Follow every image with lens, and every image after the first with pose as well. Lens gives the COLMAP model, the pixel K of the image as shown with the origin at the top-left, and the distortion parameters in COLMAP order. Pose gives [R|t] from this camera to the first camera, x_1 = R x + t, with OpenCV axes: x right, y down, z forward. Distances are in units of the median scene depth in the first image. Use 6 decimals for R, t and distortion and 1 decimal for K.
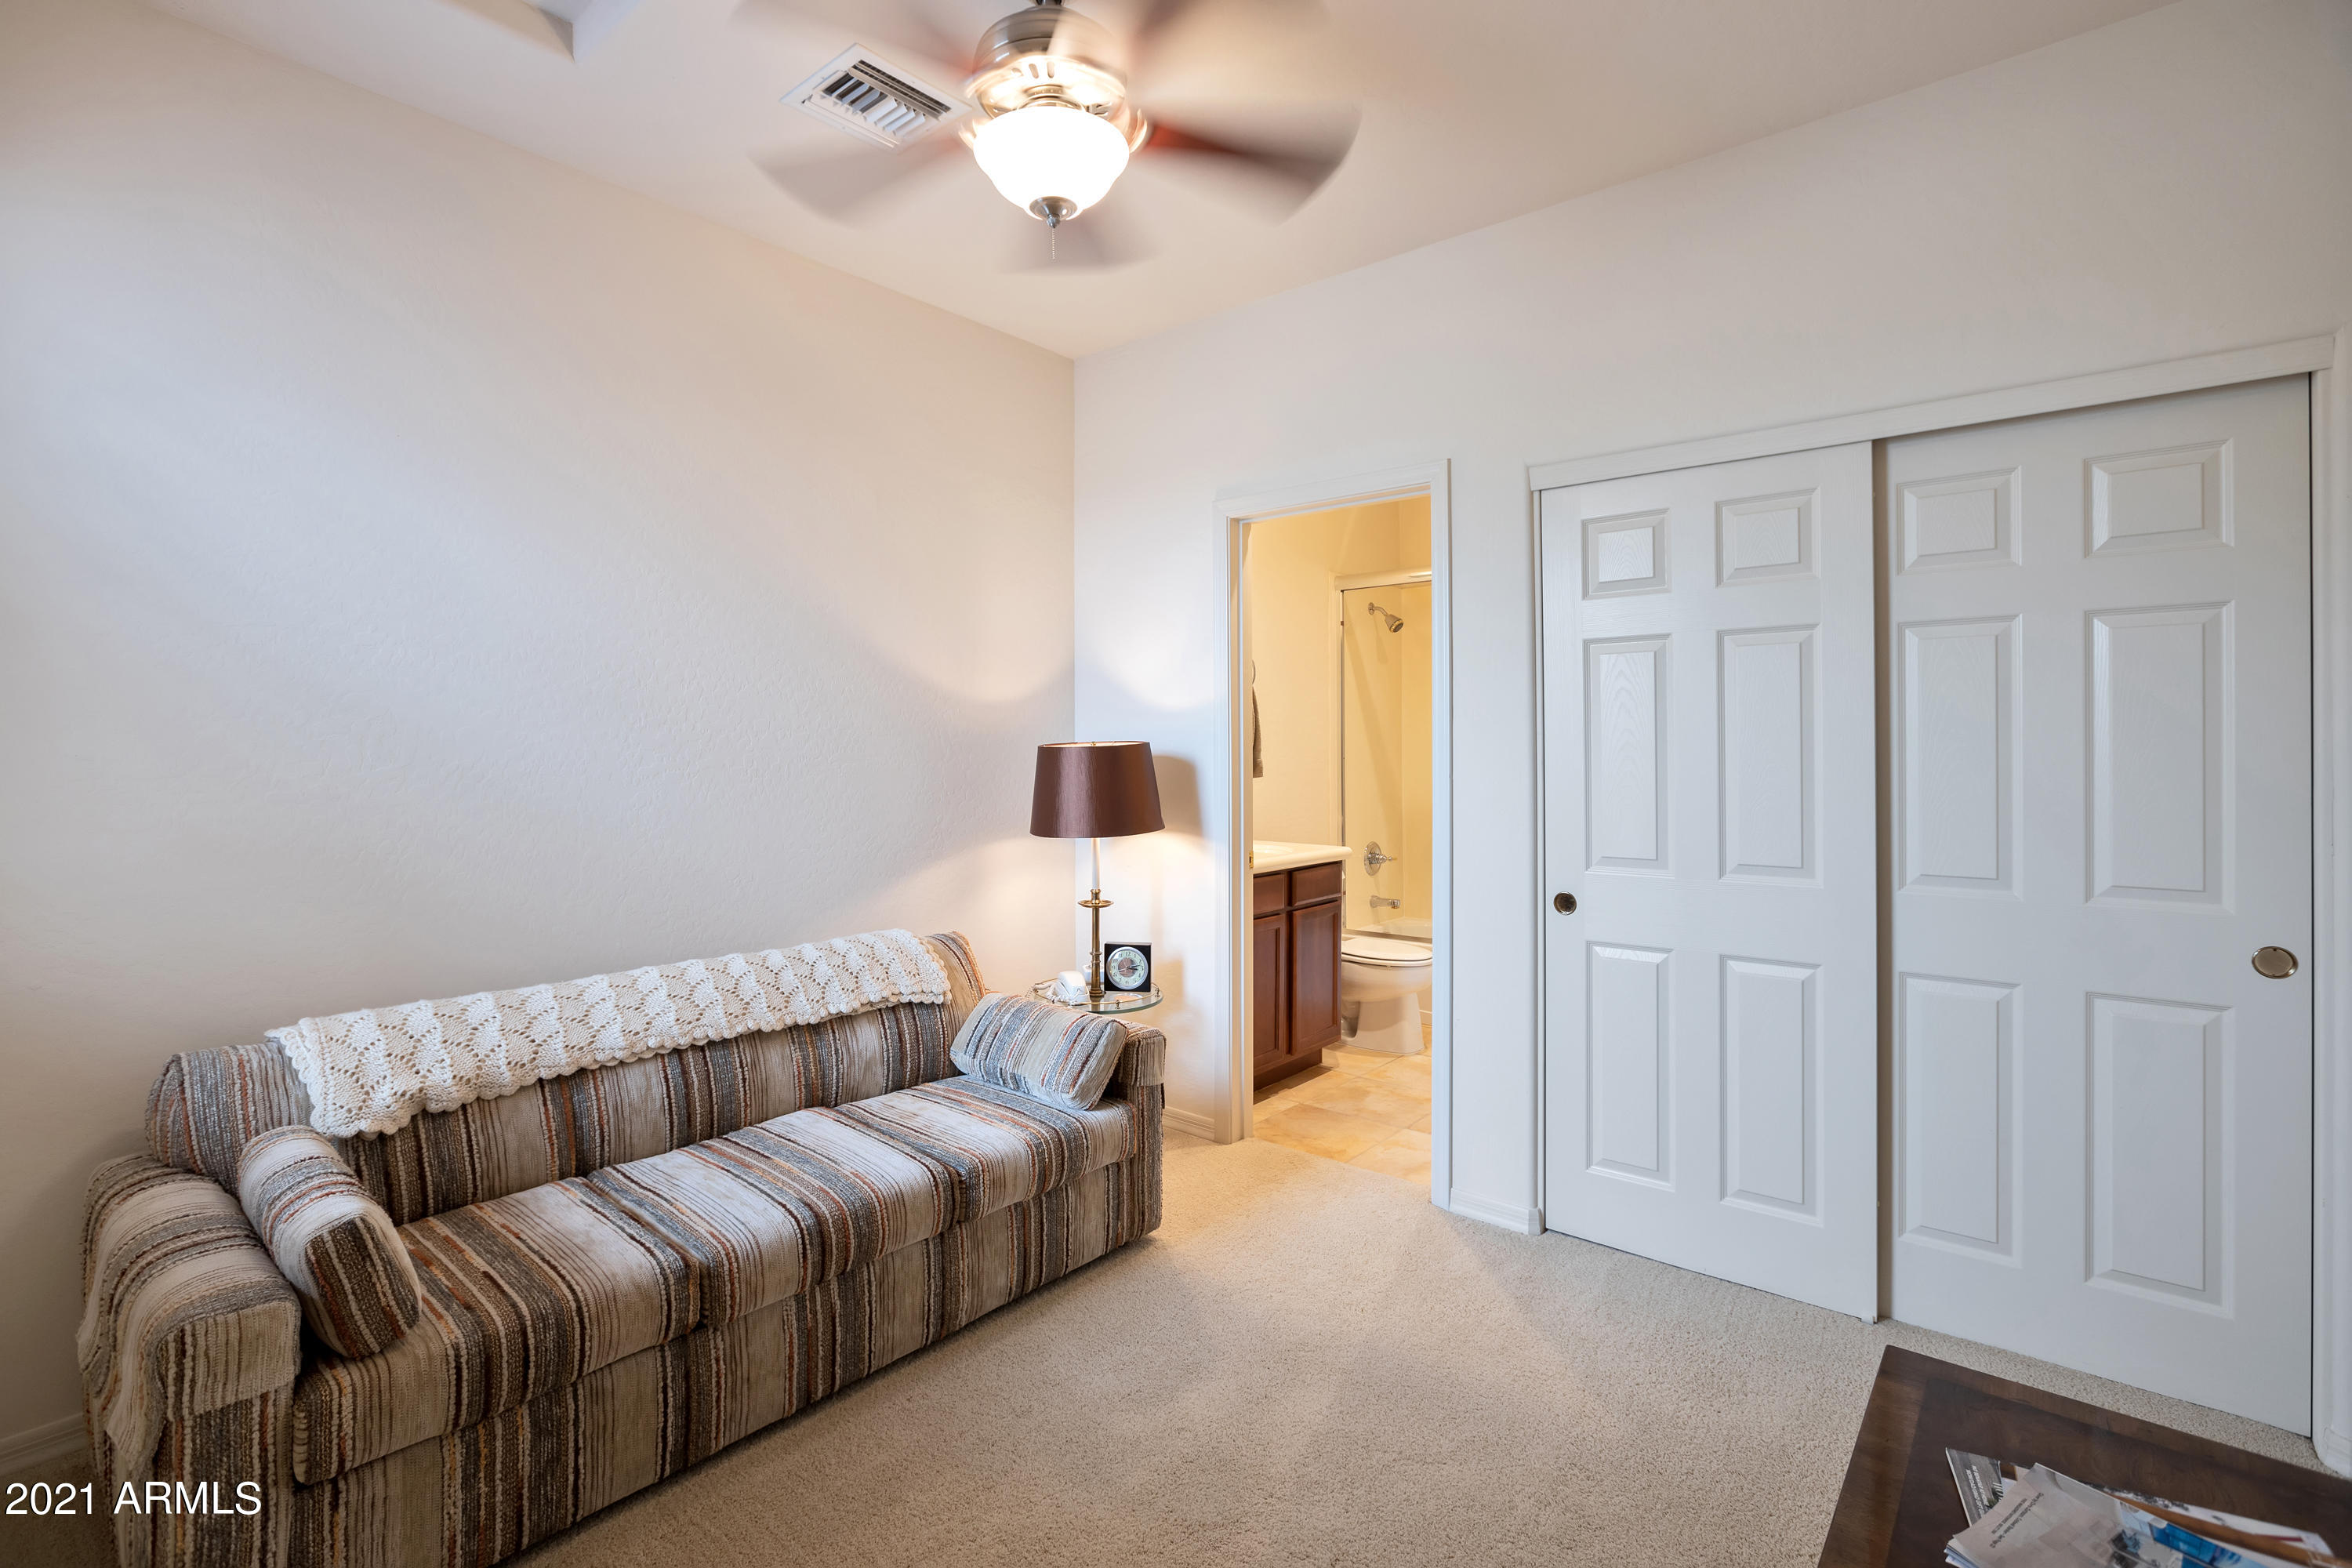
lens RADIAL K [[1096.3, 0, 1161.3], [0, 1096.3, 755.2], [0, 0, 1]] dist [-0.036211, 0.015568]
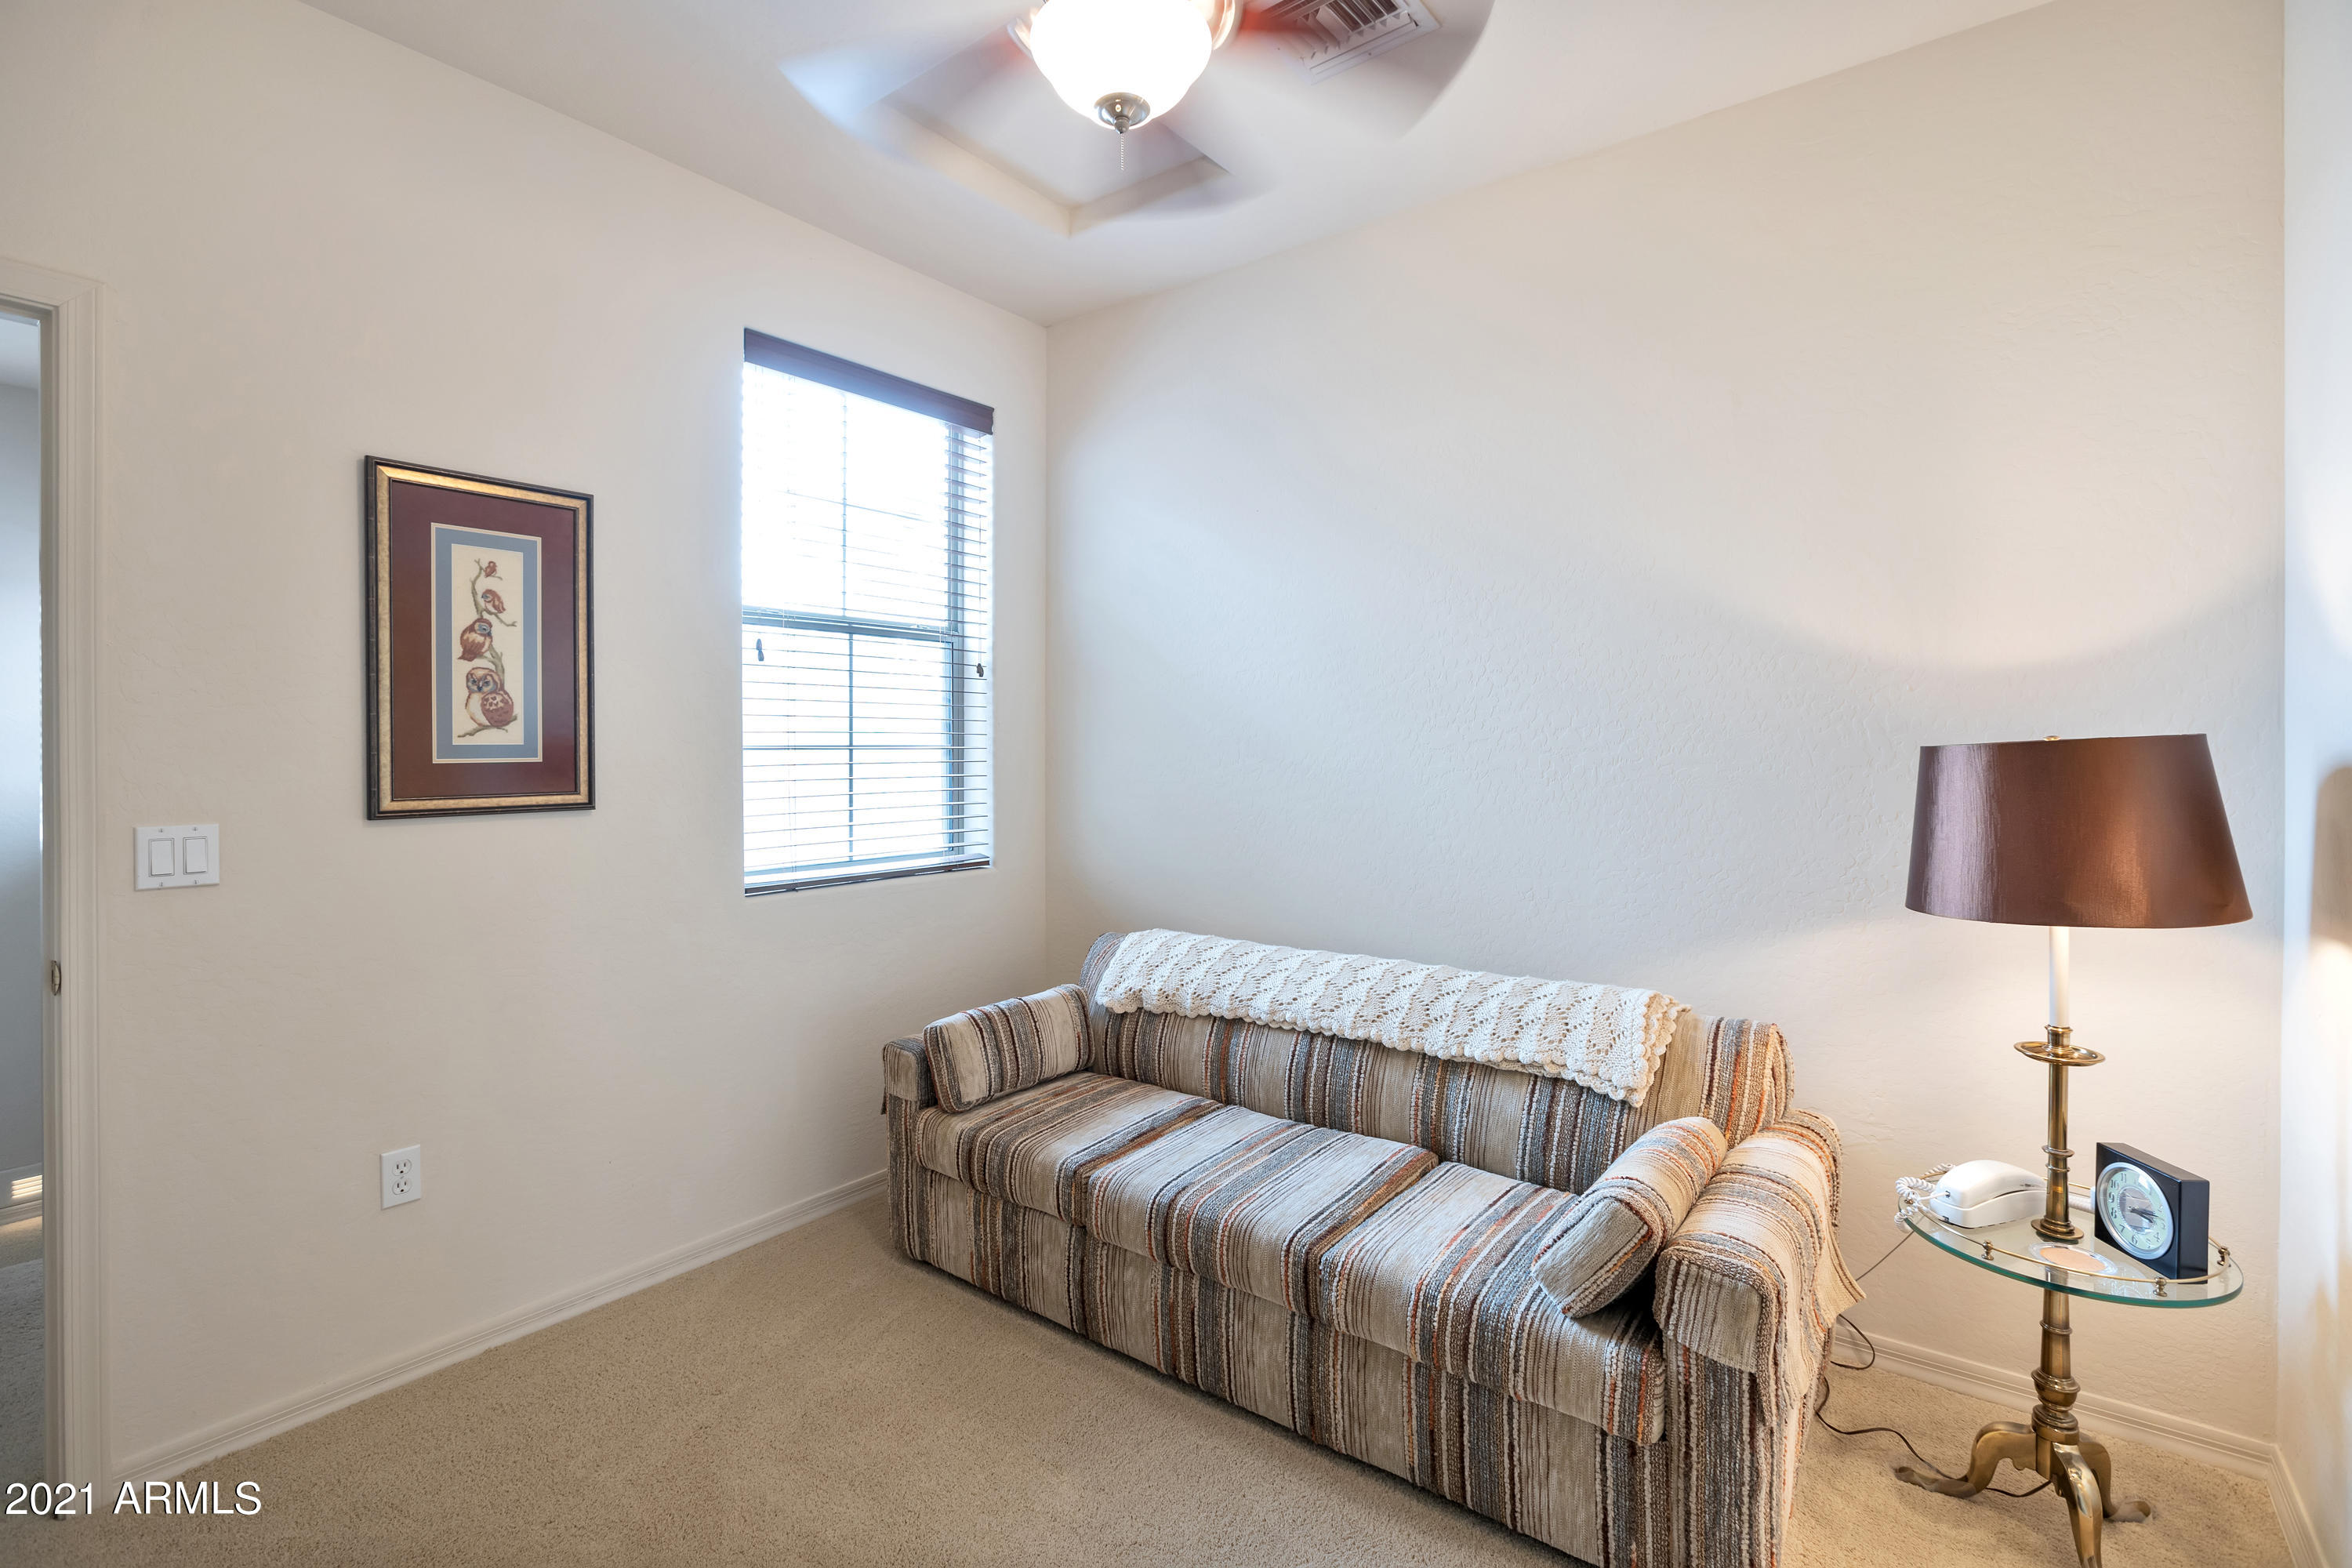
lens RADIAL K [[1096.3, 0, 1161.3], [0, 1096.3, 755.2], [0, 0, 1]] dist [-0.036211, 0.015568]
pose [[0.022227, 0.009861, -0.999704, 0.567943], [0.000299, 0.999951, 0.009870, -0.009762], [0.999753, -0.000518, 0.022223, 0.761263]]
